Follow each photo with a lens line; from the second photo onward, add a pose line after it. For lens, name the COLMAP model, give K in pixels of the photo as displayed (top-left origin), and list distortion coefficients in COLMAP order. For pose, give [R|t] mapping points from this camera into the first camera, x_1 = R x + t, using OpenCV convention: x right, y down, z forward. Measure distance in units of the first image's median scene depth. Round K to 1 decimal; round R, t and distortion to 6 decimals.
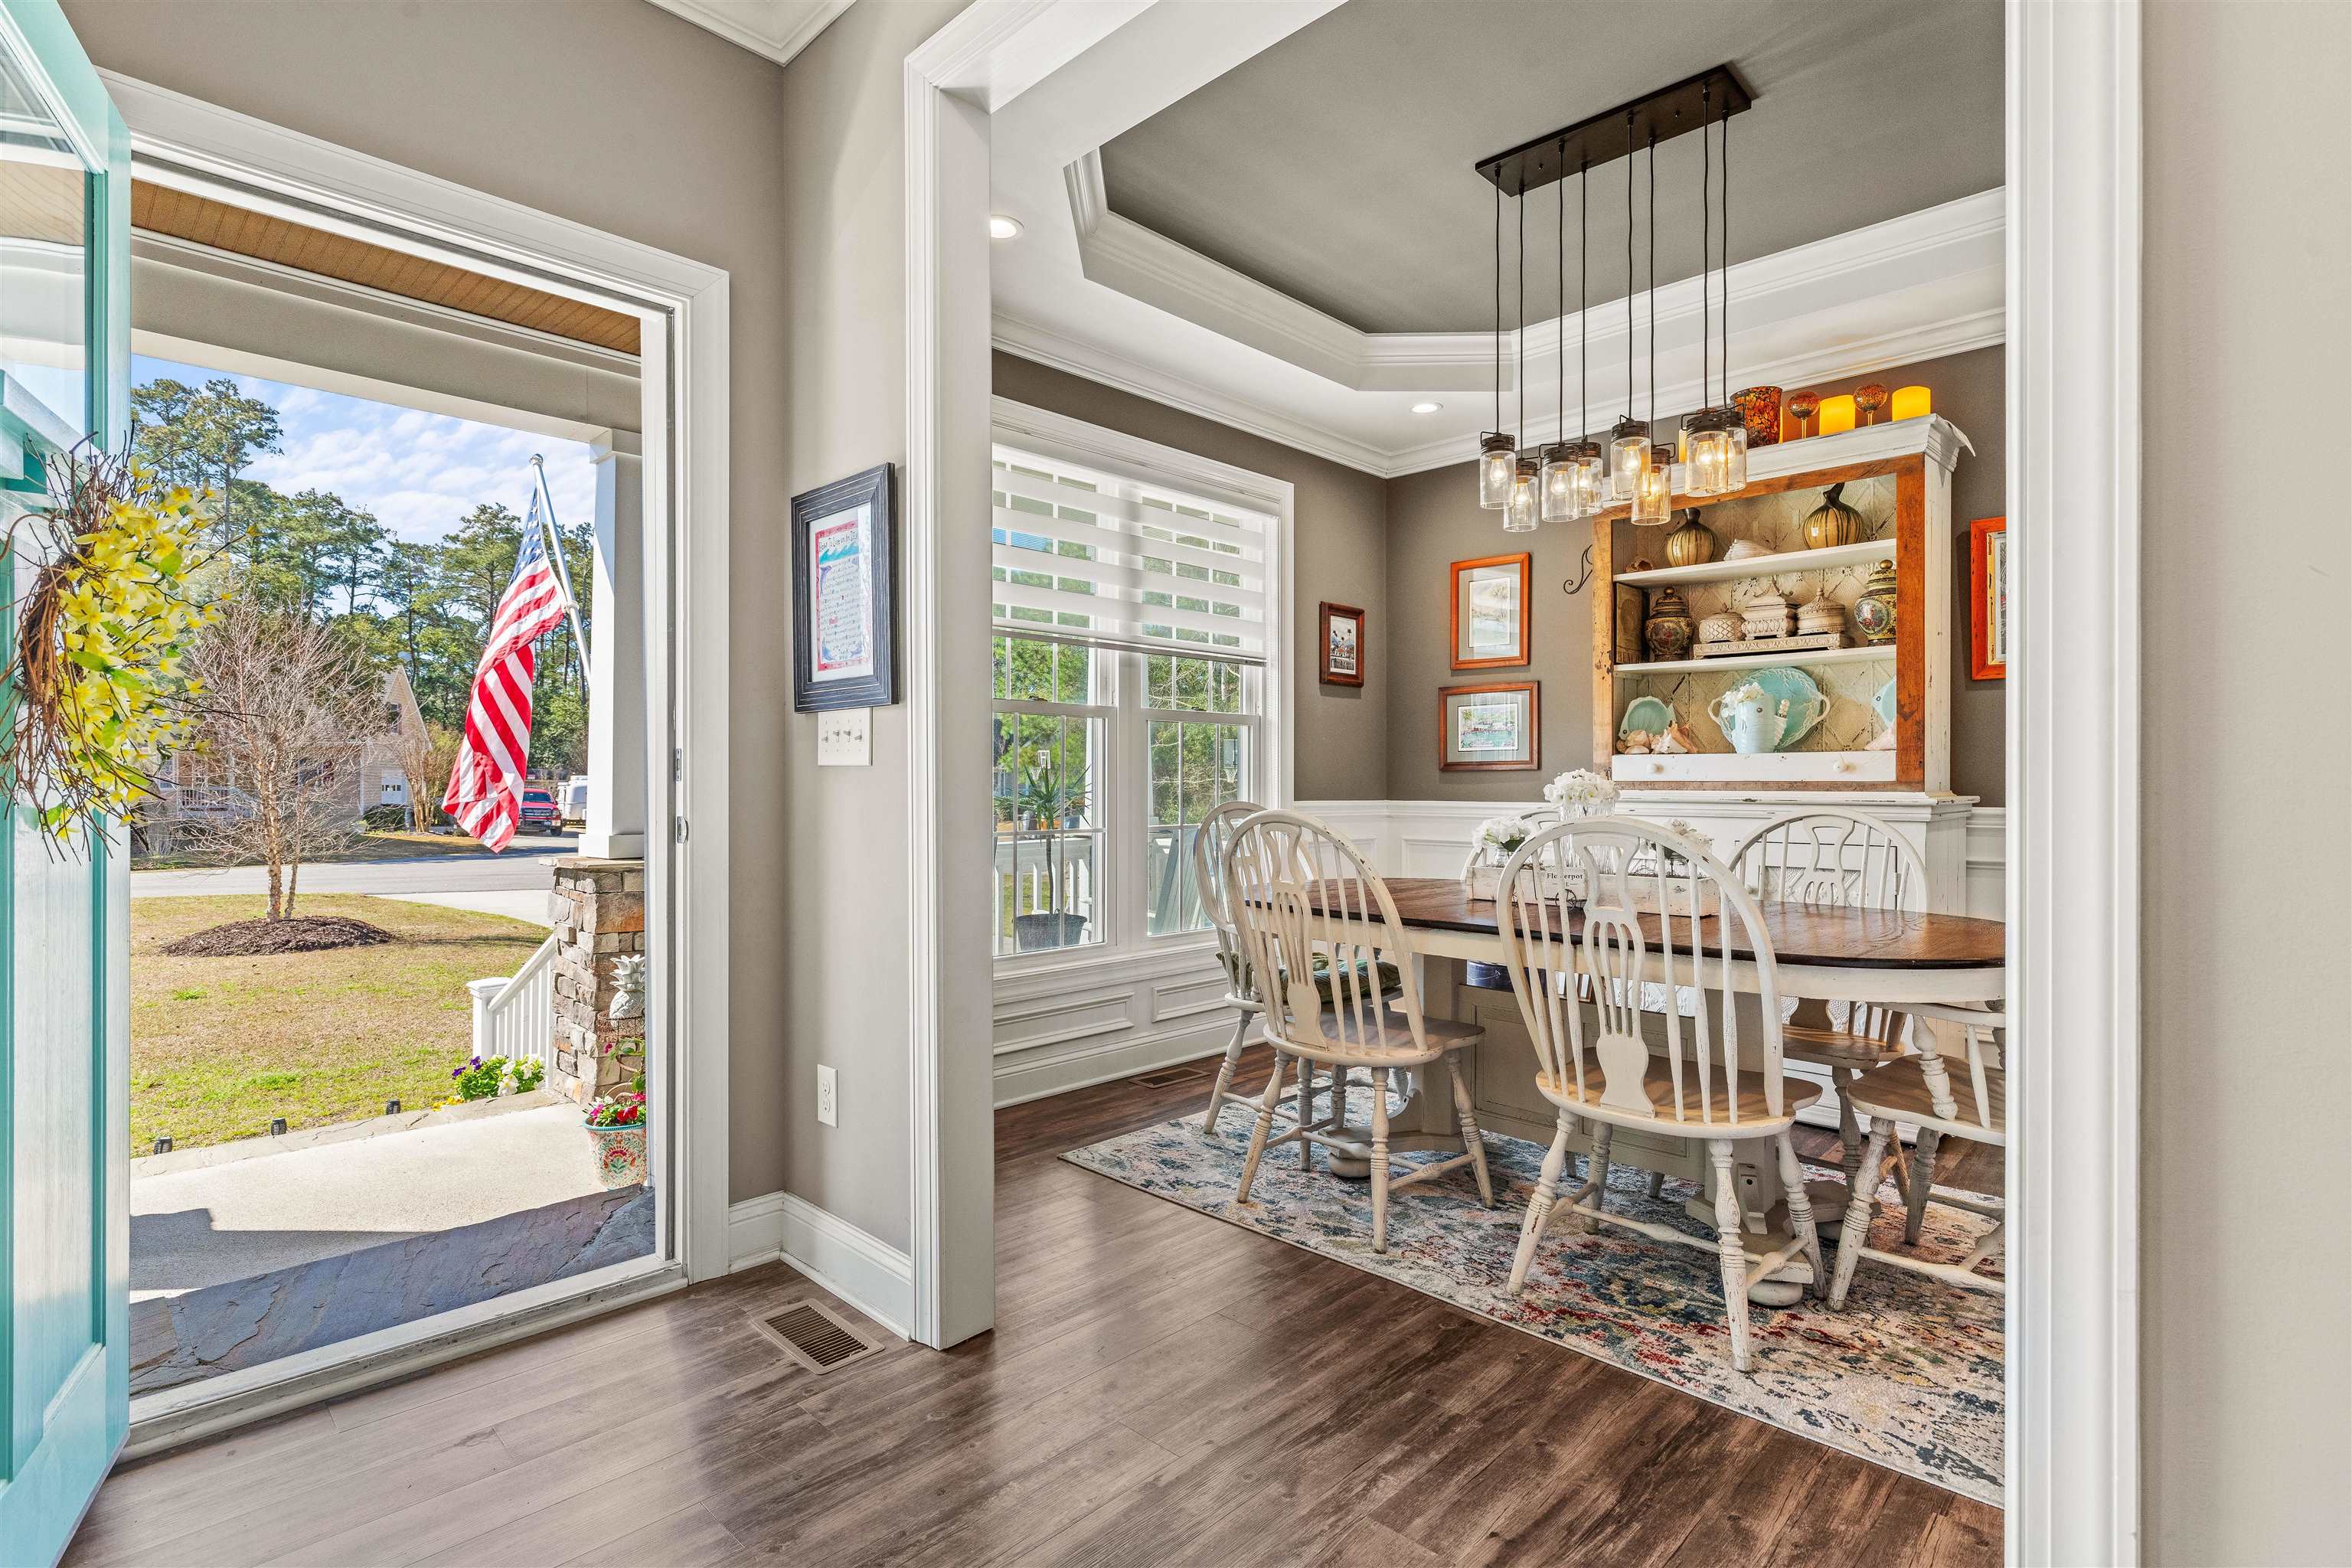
lens RADIAL K [[1143.4, 0, 1179.0], [0, 1143.4, 776.5], [0, 0, 1]] dist [-0.005858, -0.002435]
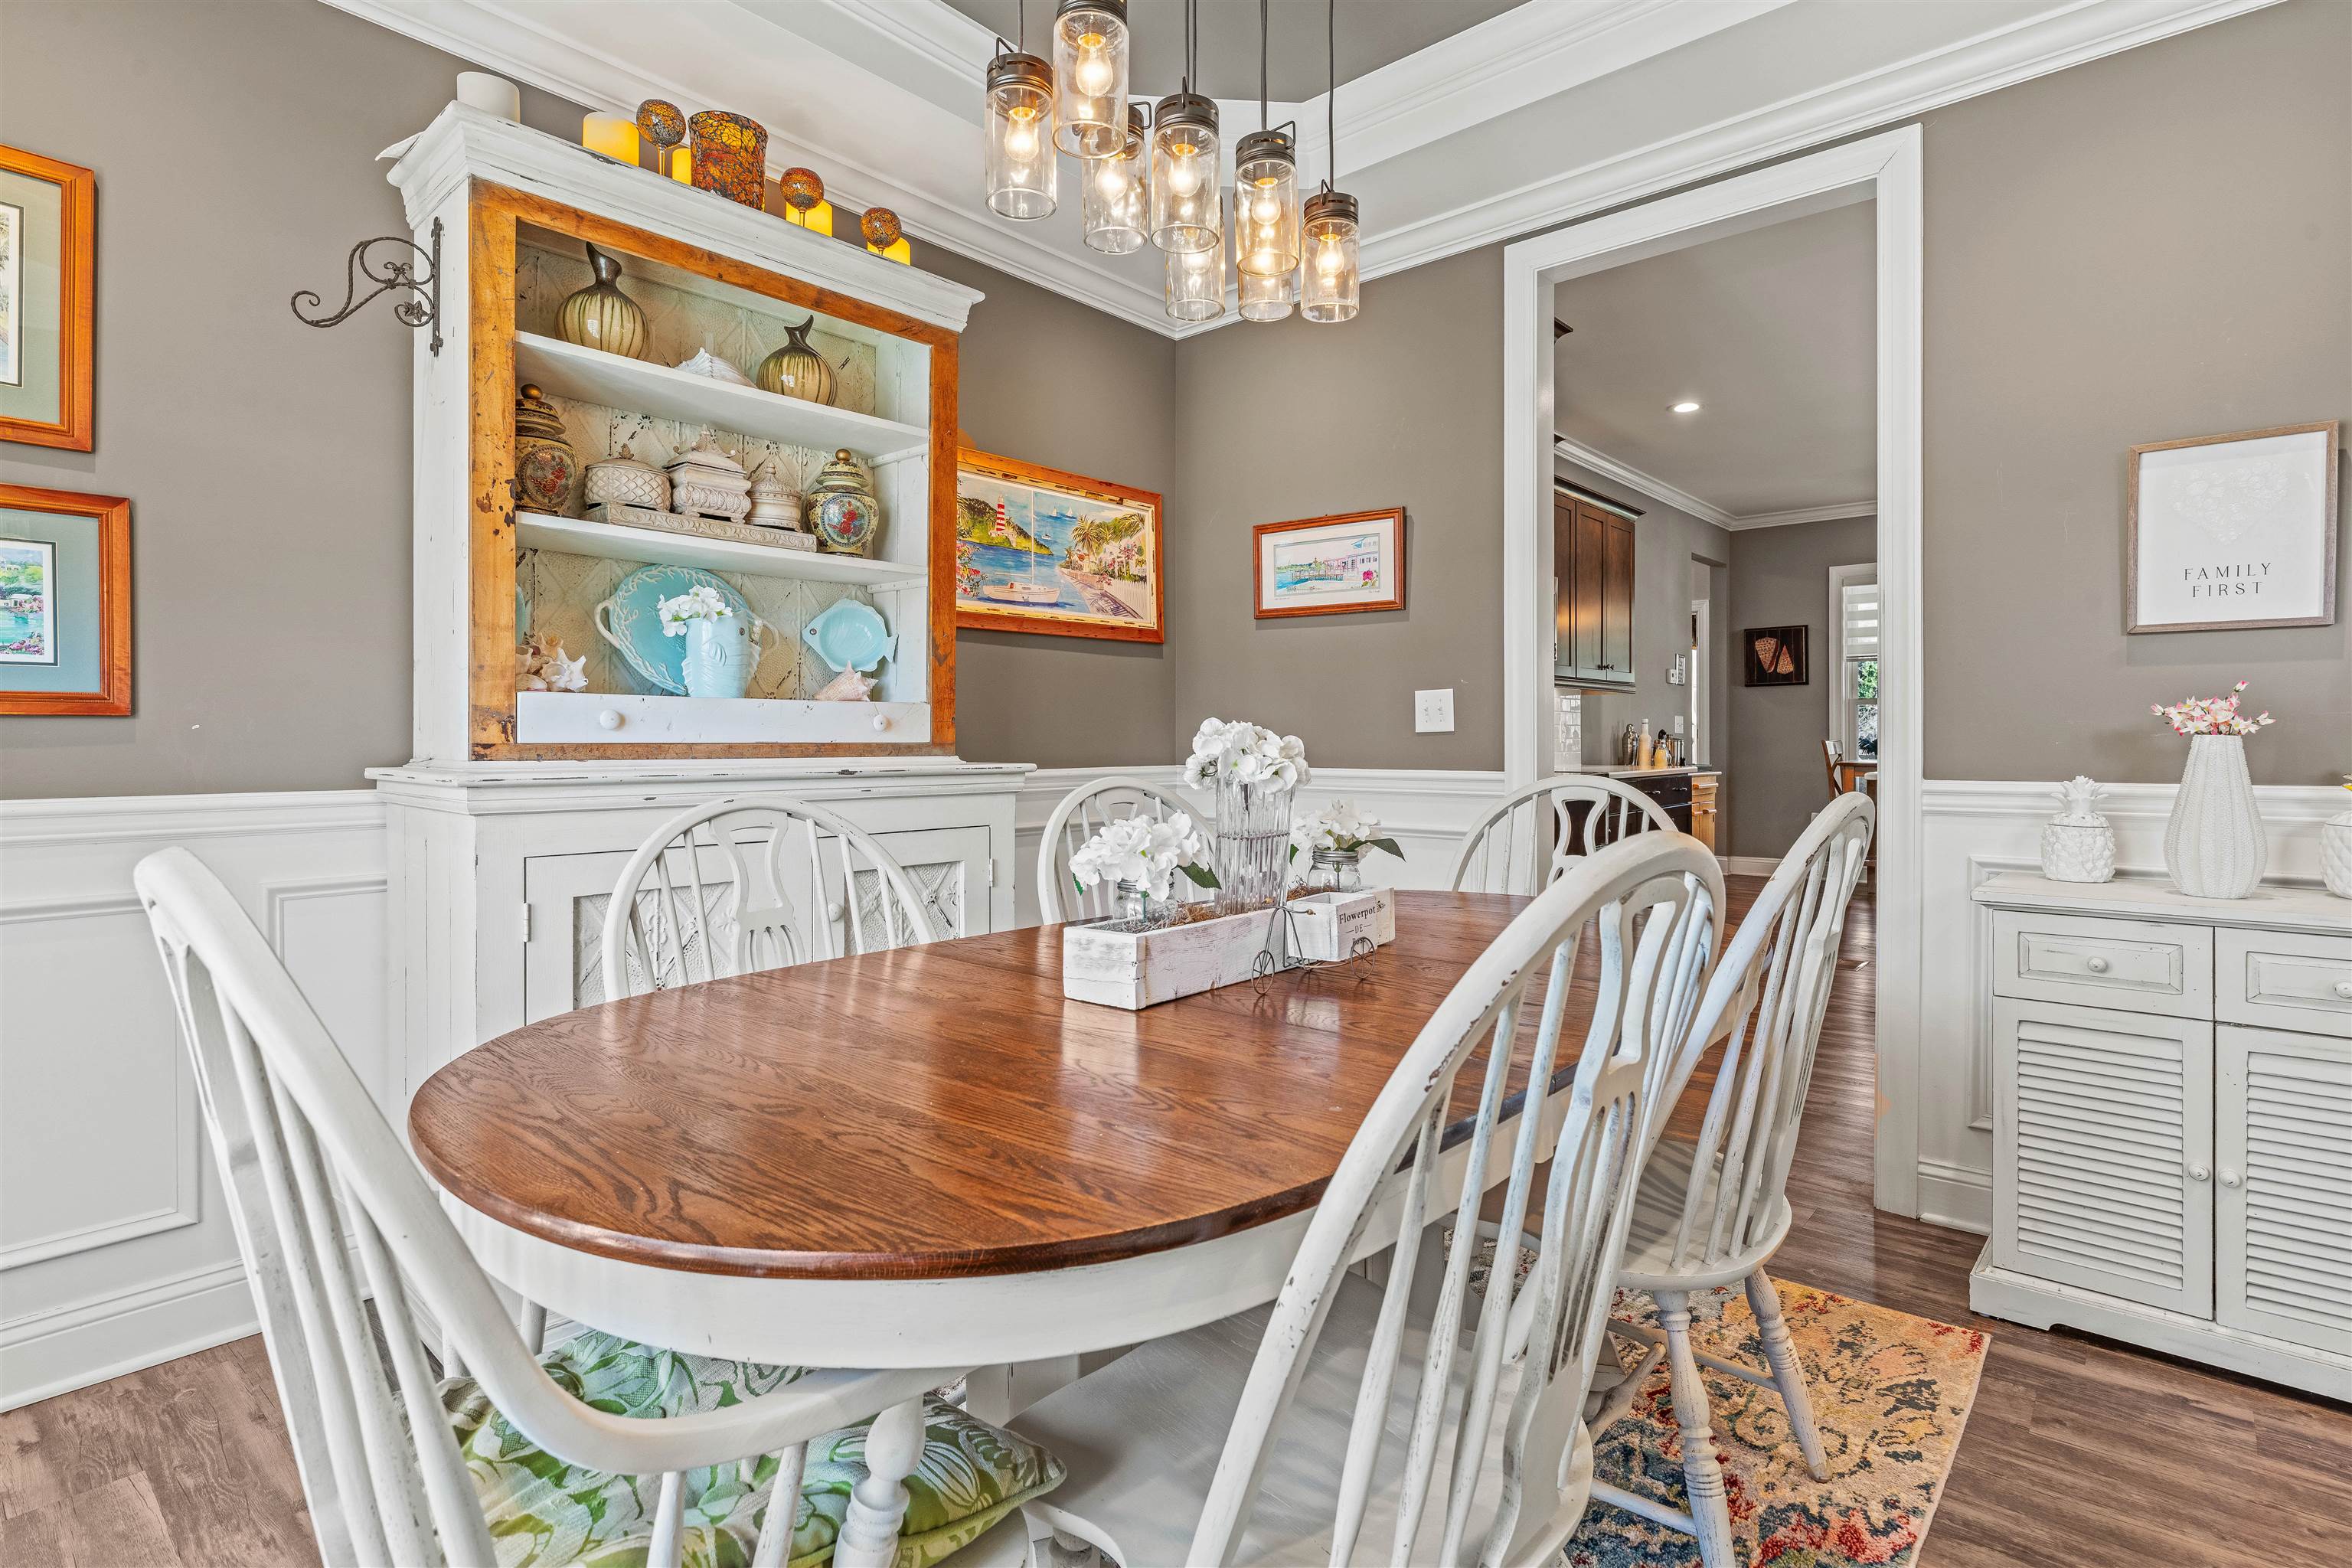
lens RADIAL K [[1143.4, 0, 1188.6], [0, 1143.4, 767.2], [0, 0, 1]] dist [-0.005858, -0.002435]
pose [[-0.055295, -0.016310, 0.998337, -0.140542], [0.006146, 0.999842, 0.016675, 0.008219], [-0.998451, 0.007058, -0.055186, 0.801415]]
